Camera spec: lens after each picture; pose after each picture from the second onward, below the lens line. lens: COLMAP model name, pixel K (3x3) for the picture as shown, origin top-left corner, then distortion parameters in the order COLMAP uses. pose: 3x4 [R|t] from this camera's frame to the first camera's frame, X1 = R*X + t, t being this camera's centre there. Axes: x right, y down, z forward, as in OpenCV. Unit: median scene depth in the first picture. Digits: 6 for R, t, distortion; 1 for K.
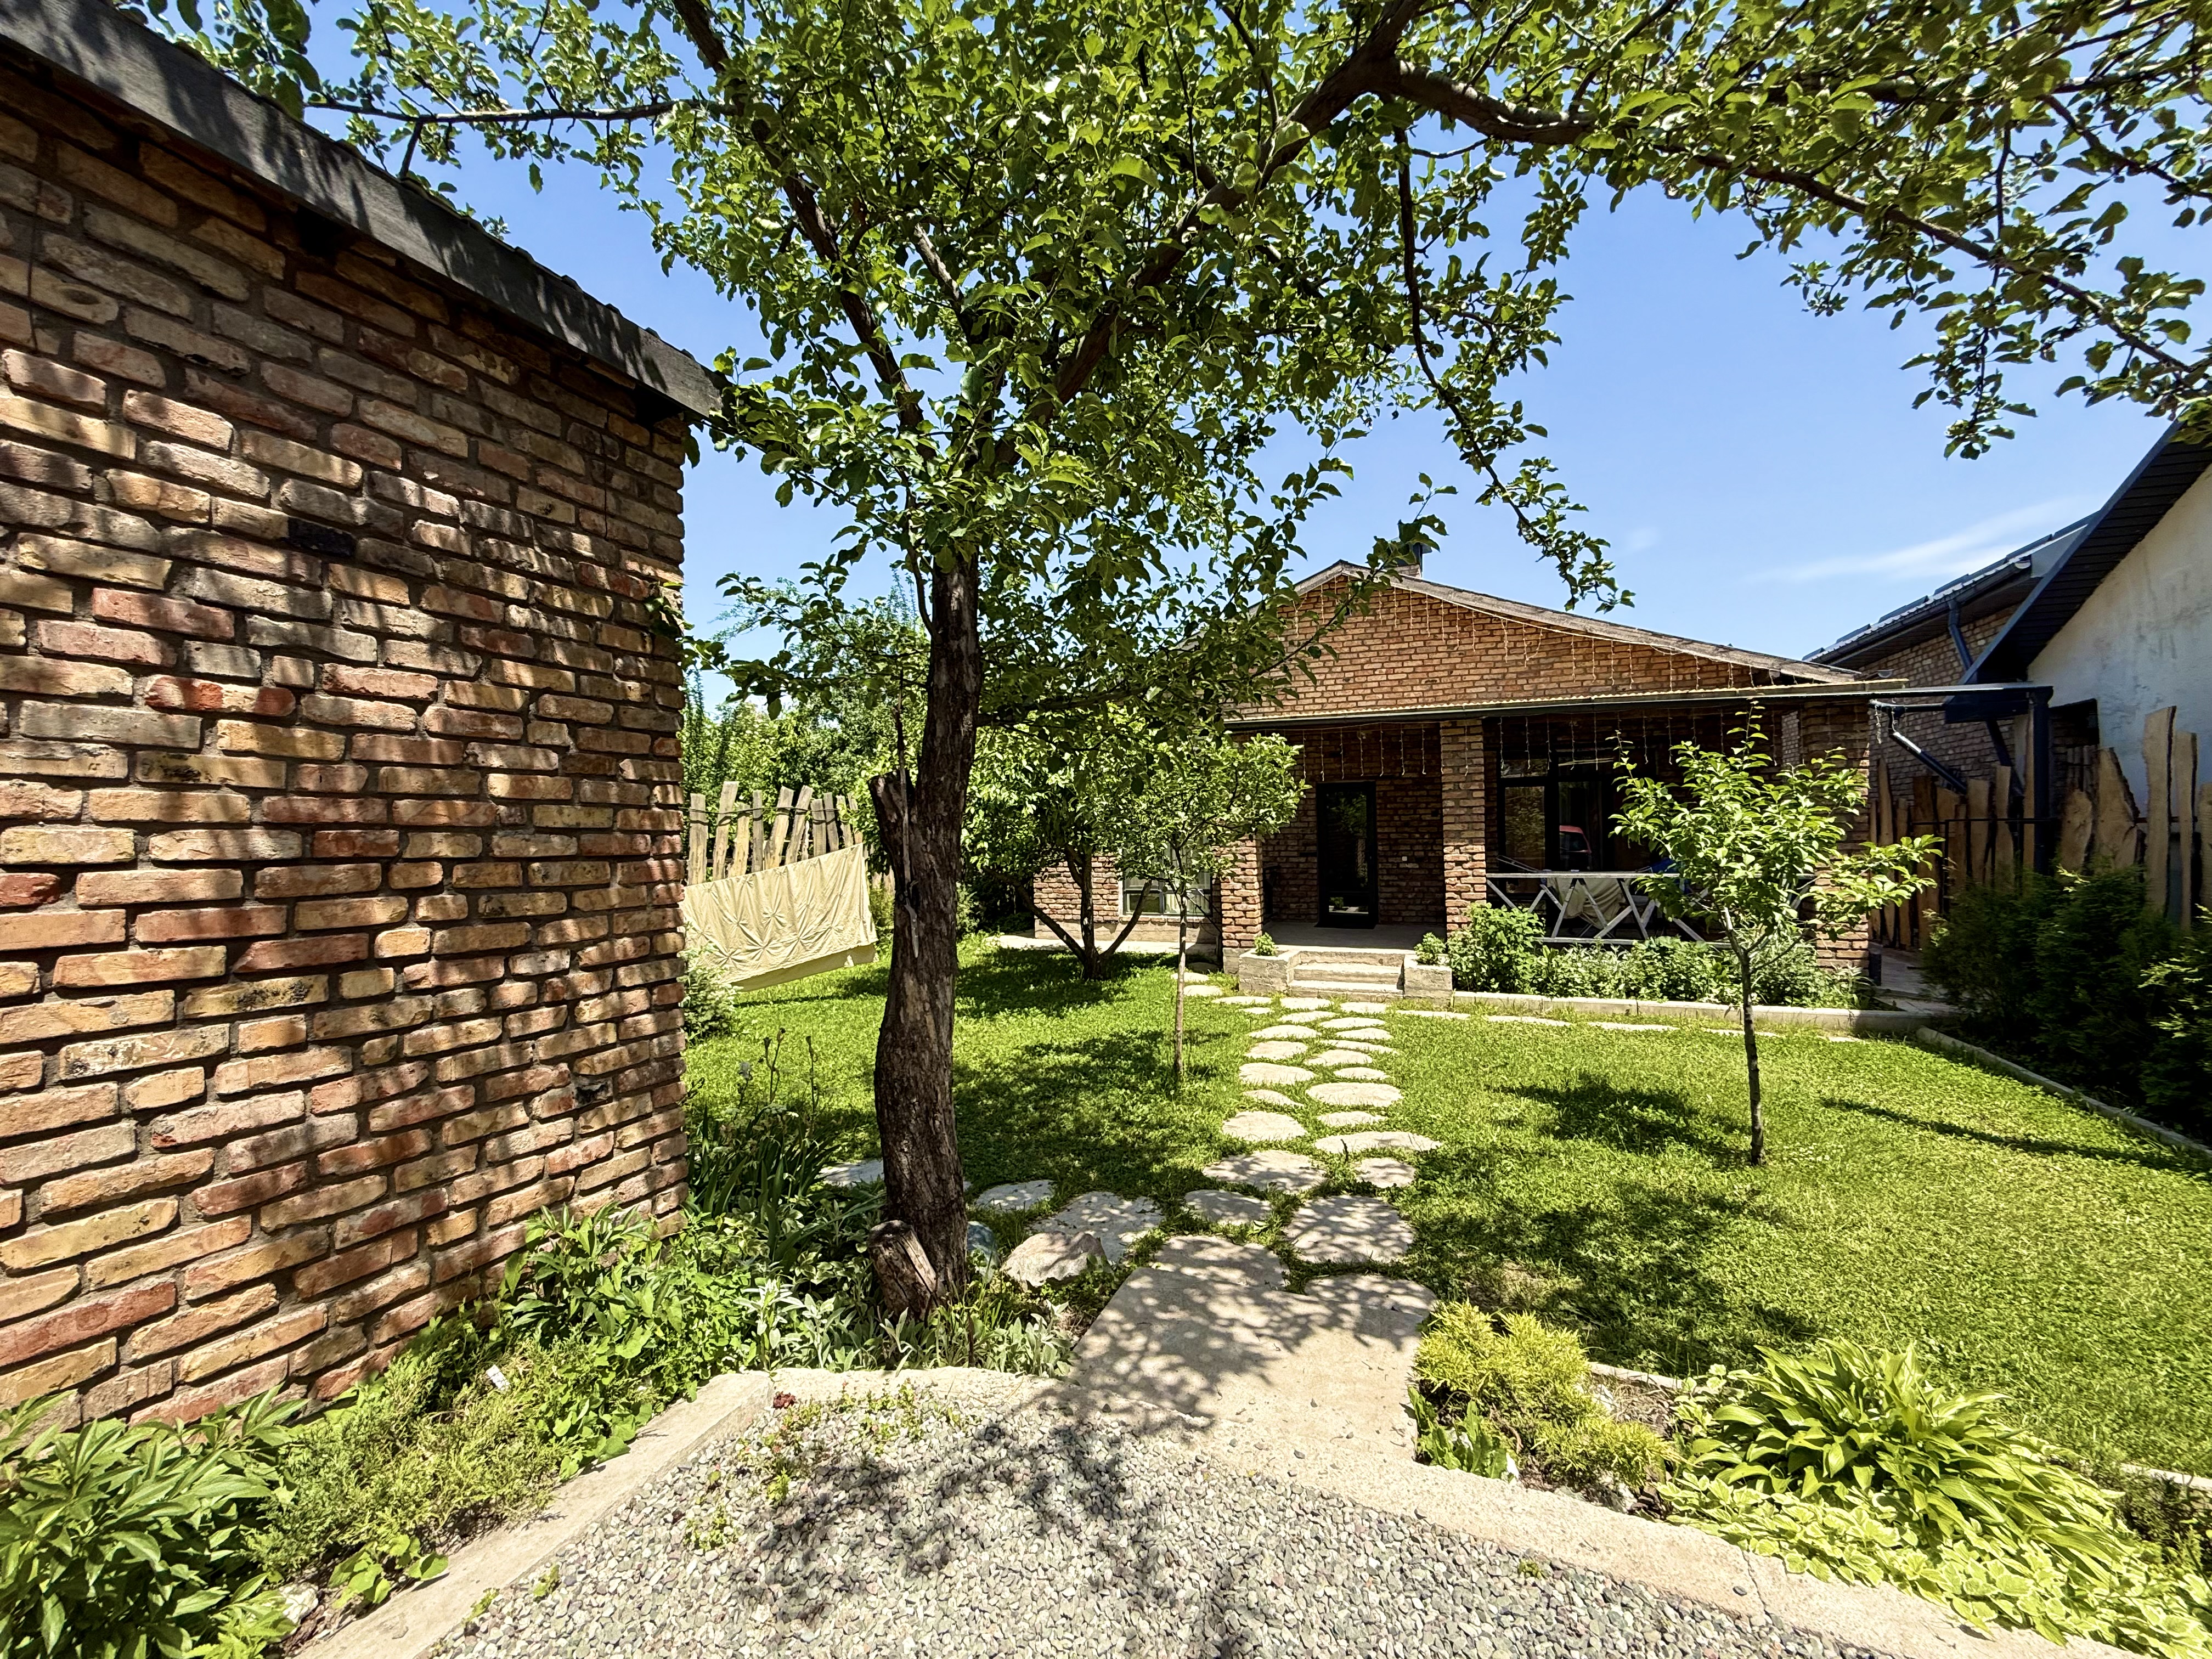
lens RADIAL K [[880.0, 0, 1104.0], [0, 880.0, 841.0], [0, 0, 1]] dist [0.000265, 0.000128]
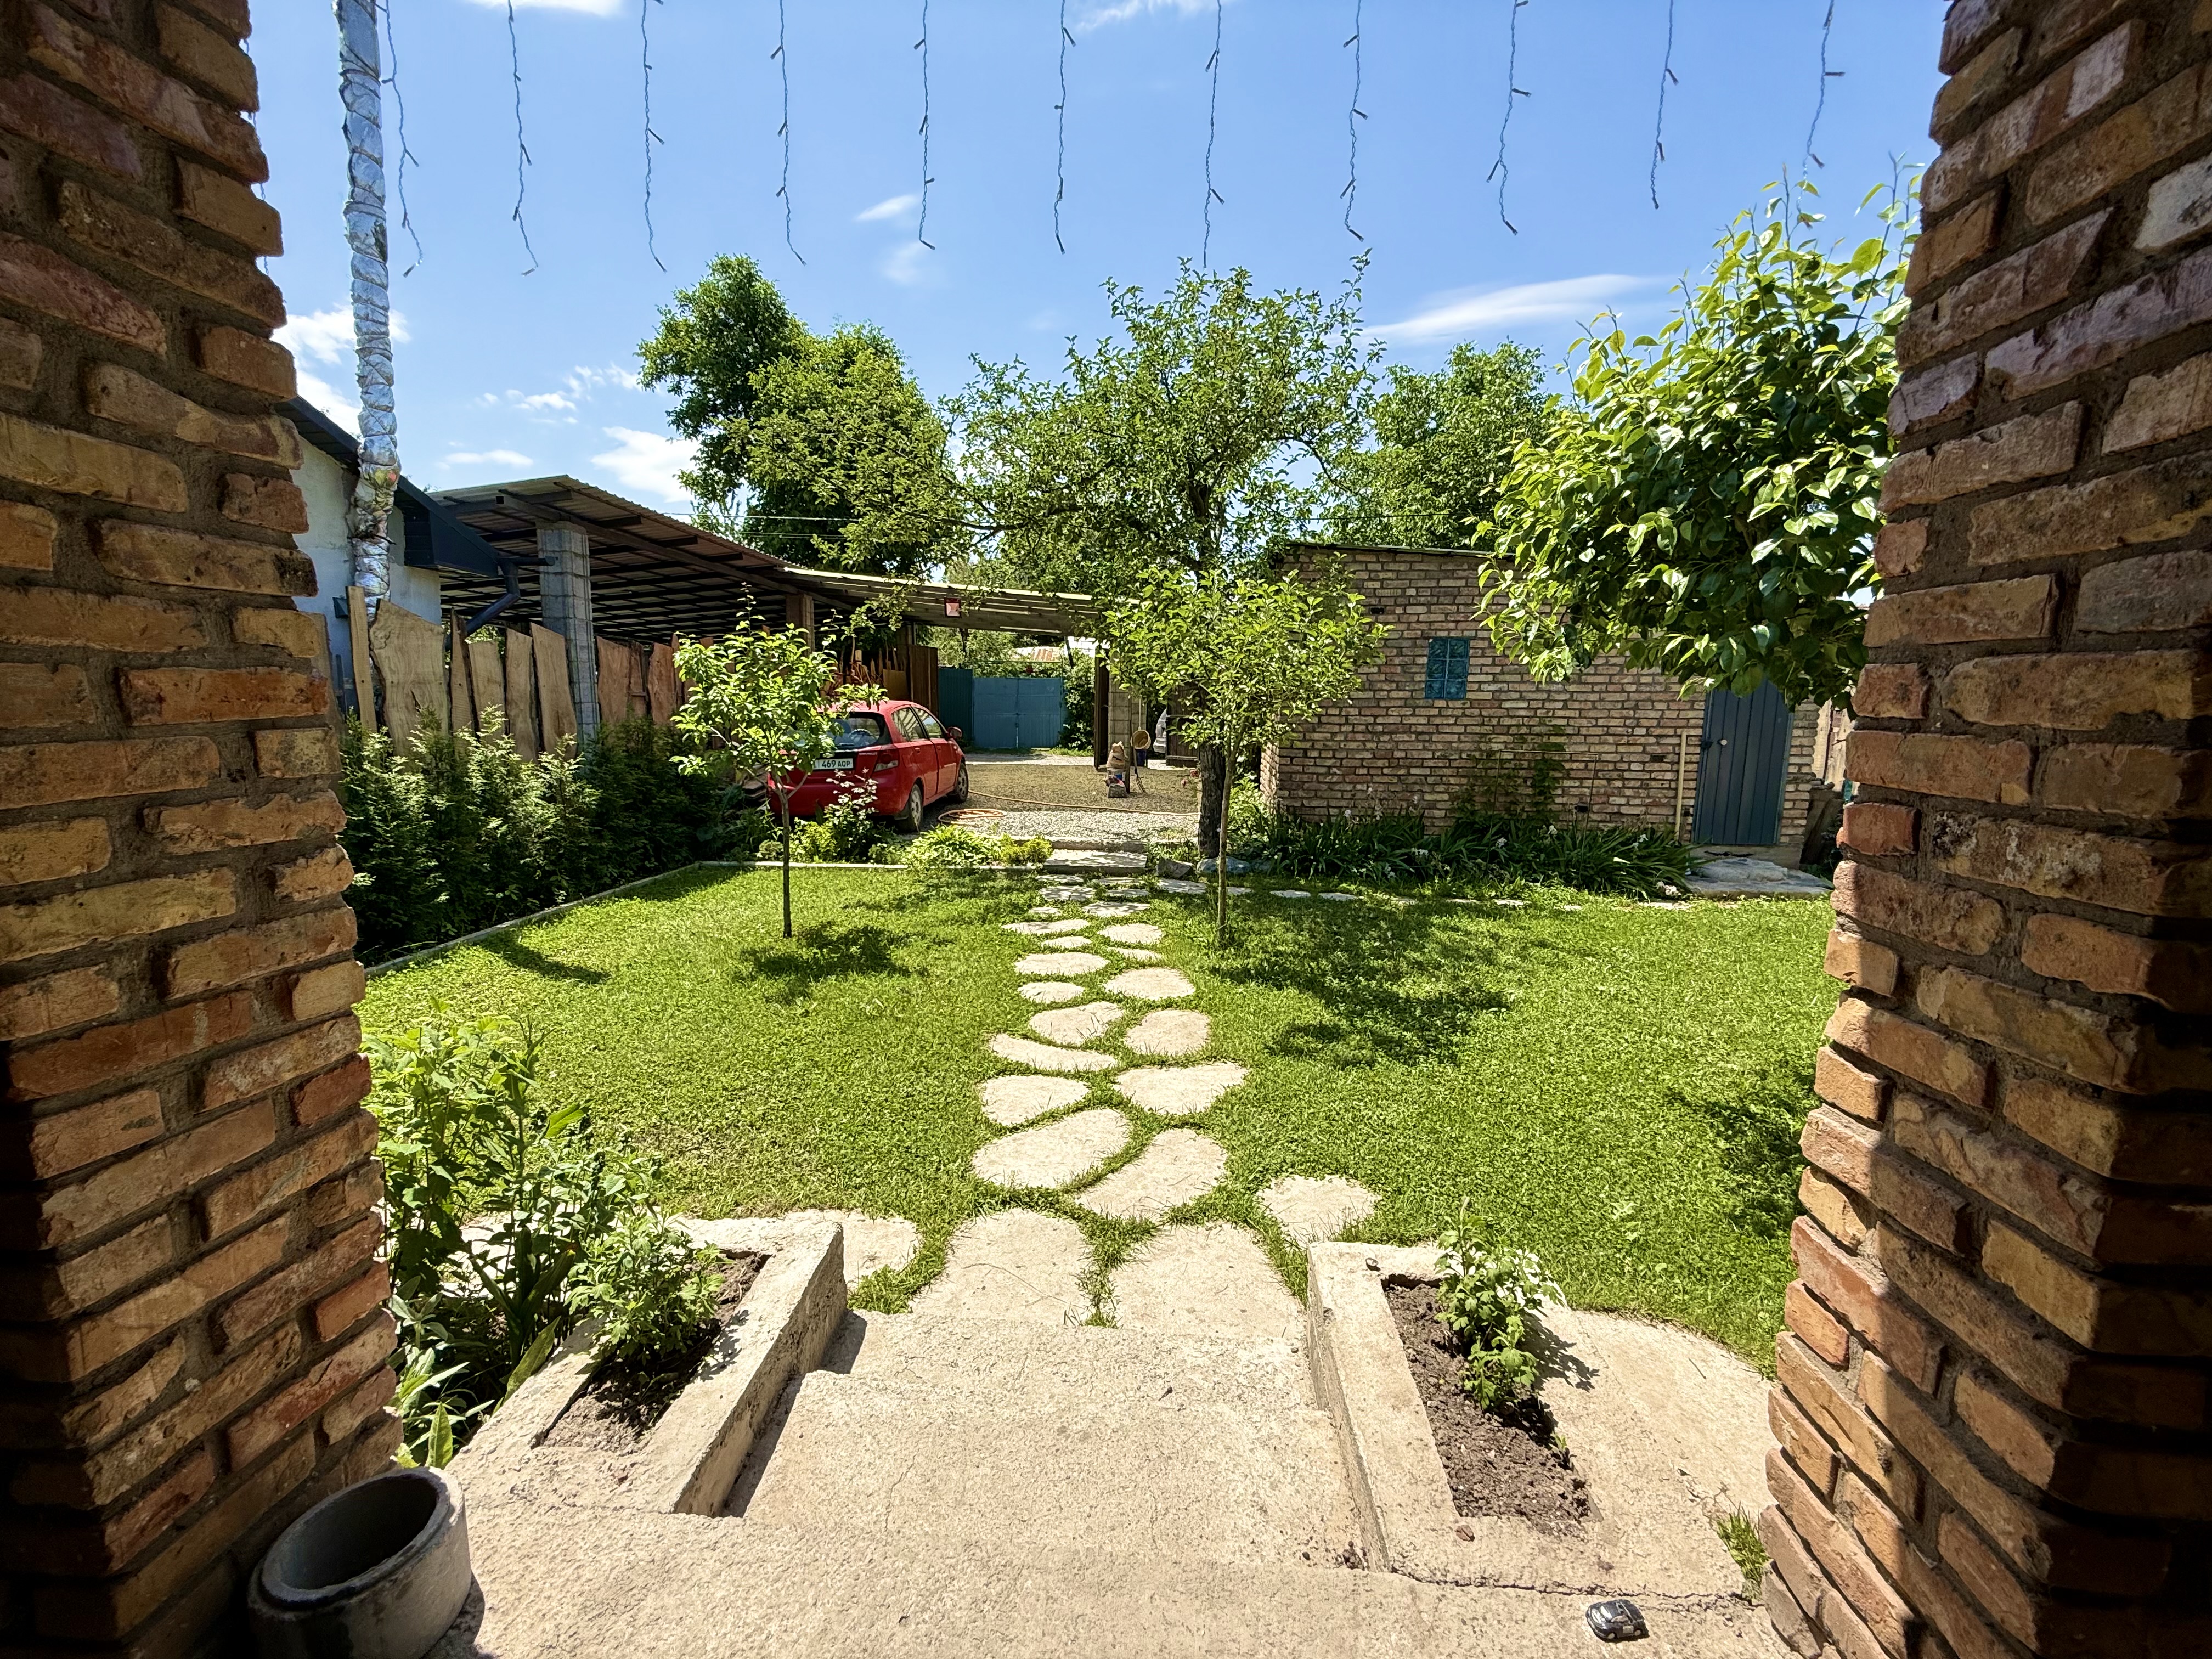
lens RADIAL K [[880.0, 0, 1101.9], [0, 880.0, 836.1], [0, 0, 1]] dist [0.000265, 0.000128]
pose [[-0.953721, 0.049146, -0.296649, 0.365416], [0.002822, 0.987972, 0.154607, -0.006194], [0.300679, 0.146615, -0.942389, 1.337626]]
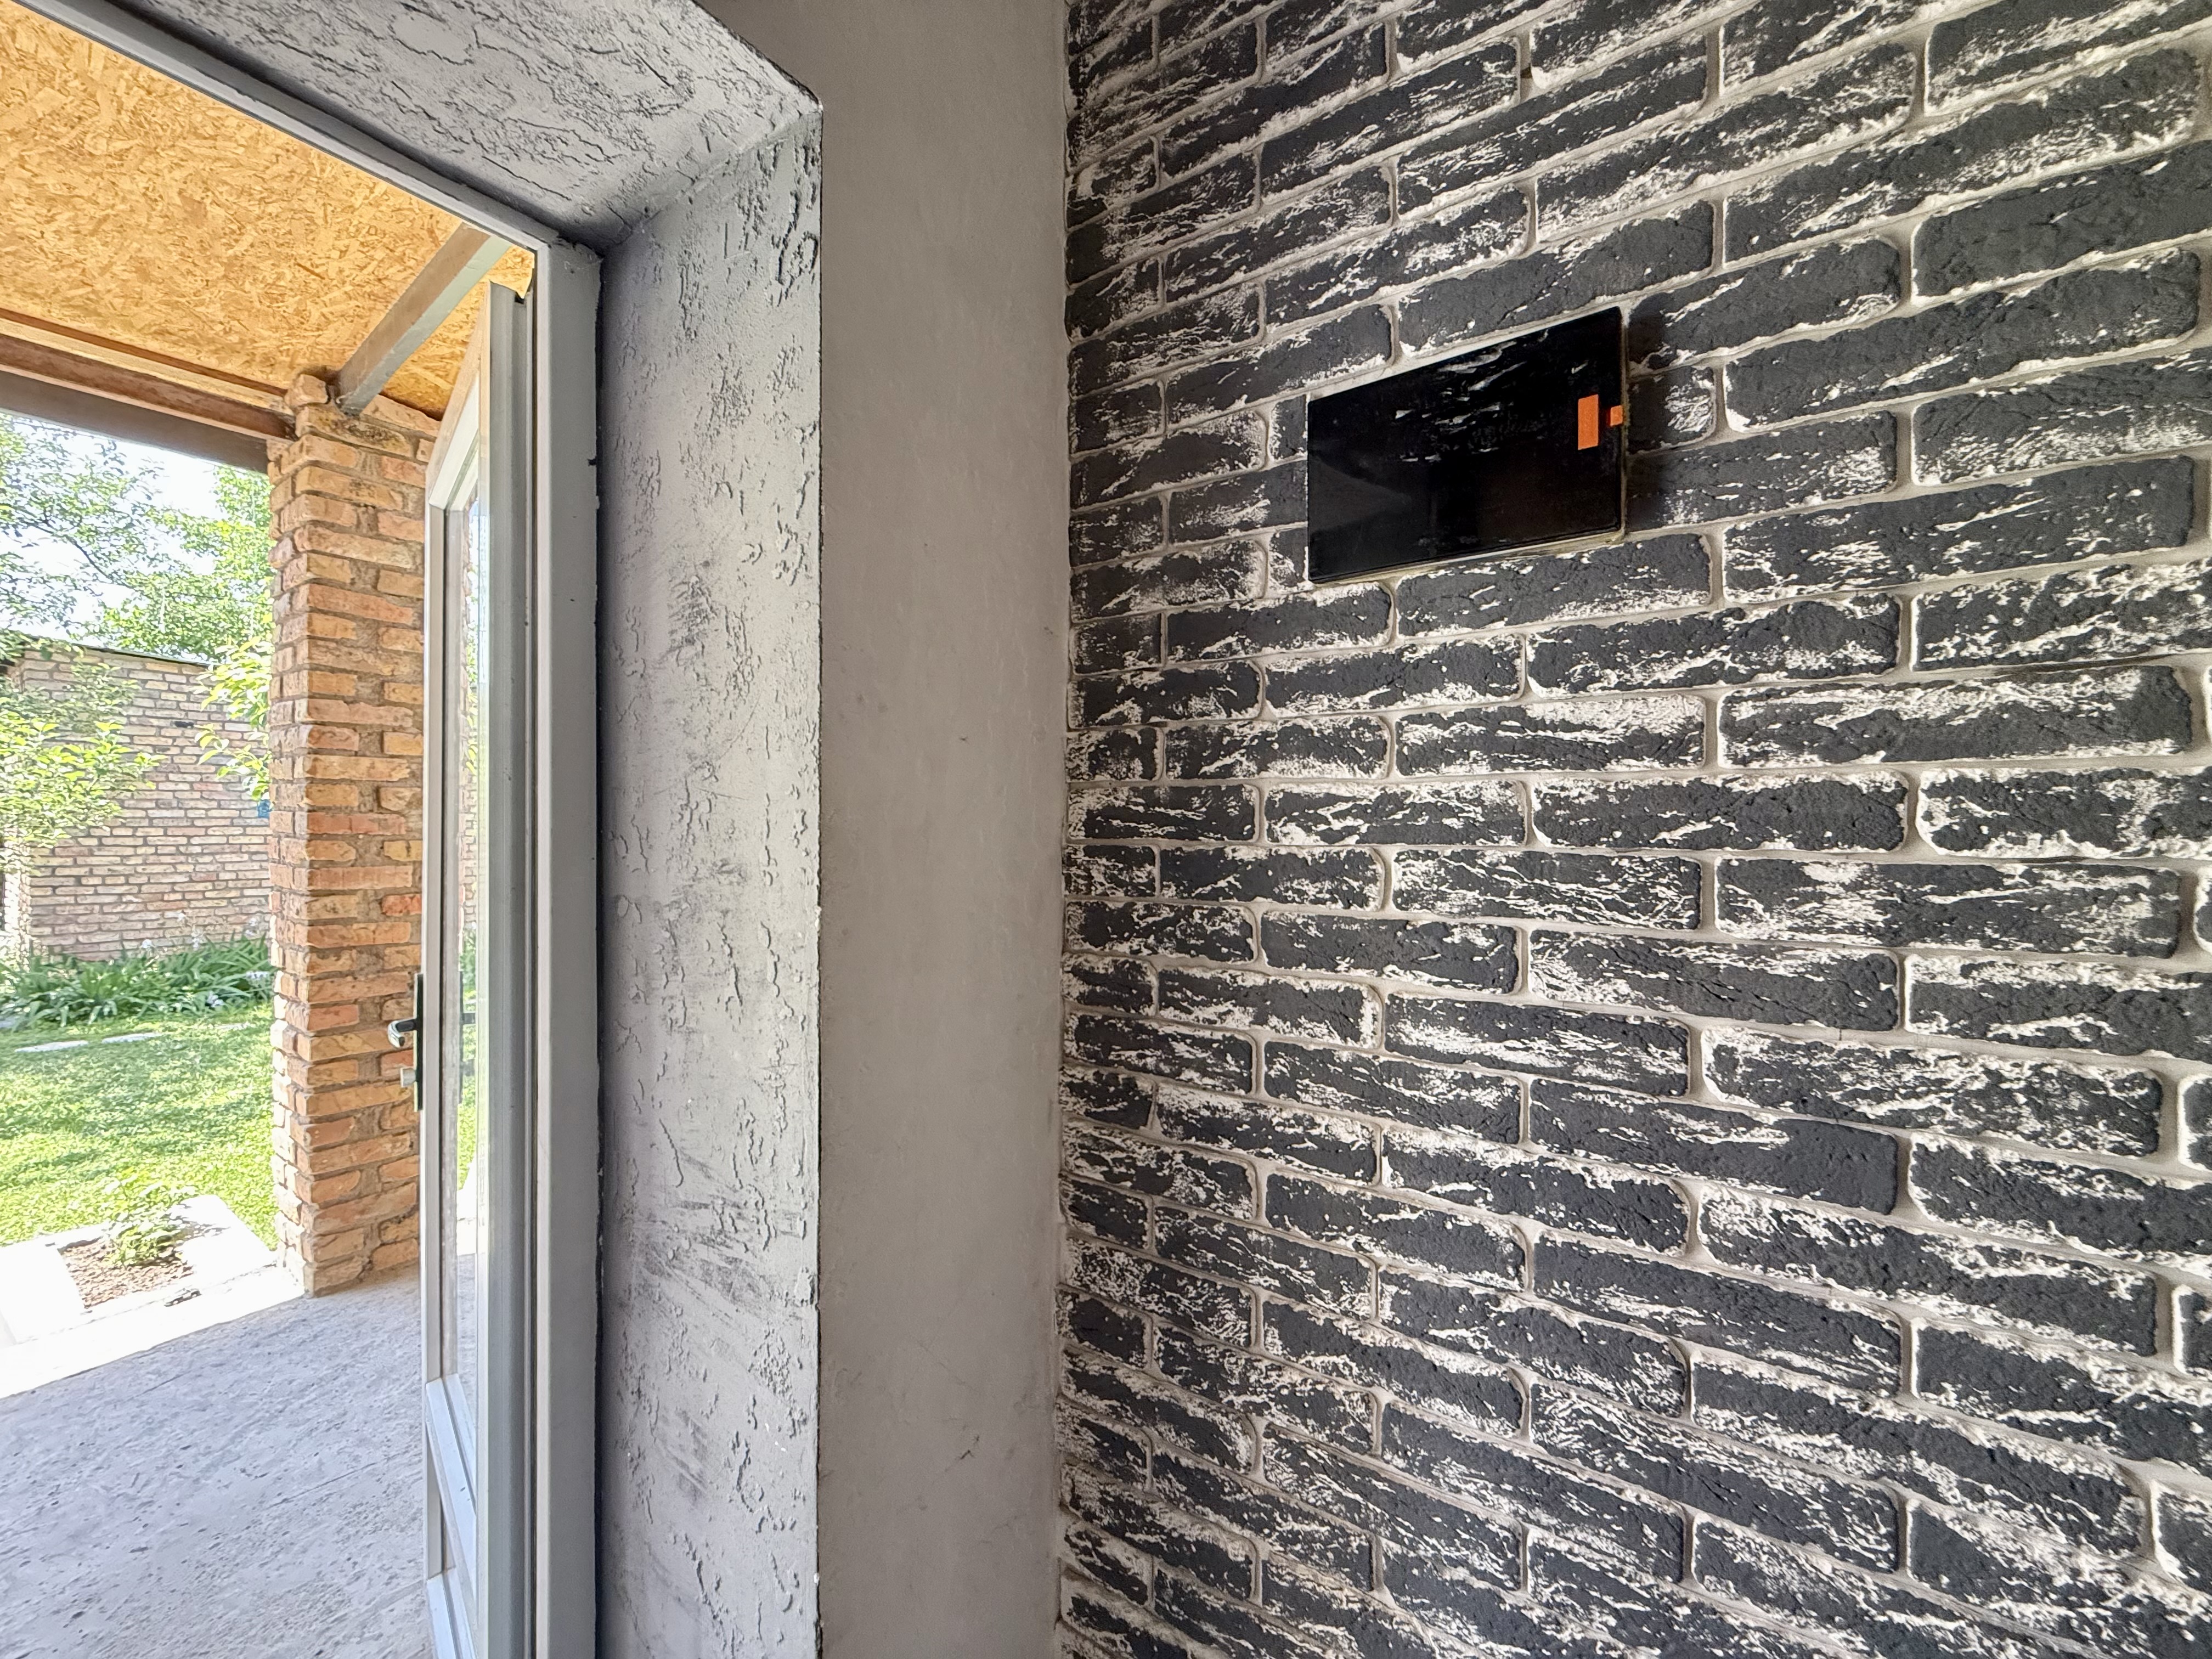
lens RADIAL K [[880.0, 0, 1102.6], [0, 880.0, 826.8], [0, 0, 1]] dist [0.000265, 0.000128]
pose [[-0.210960, 0.017245, -0.977343, 0.476576], [-0.011774, 0.999727, 0.020182, -0.027090], [0.977424, 0.015765, -0.210699, 1.624748]]
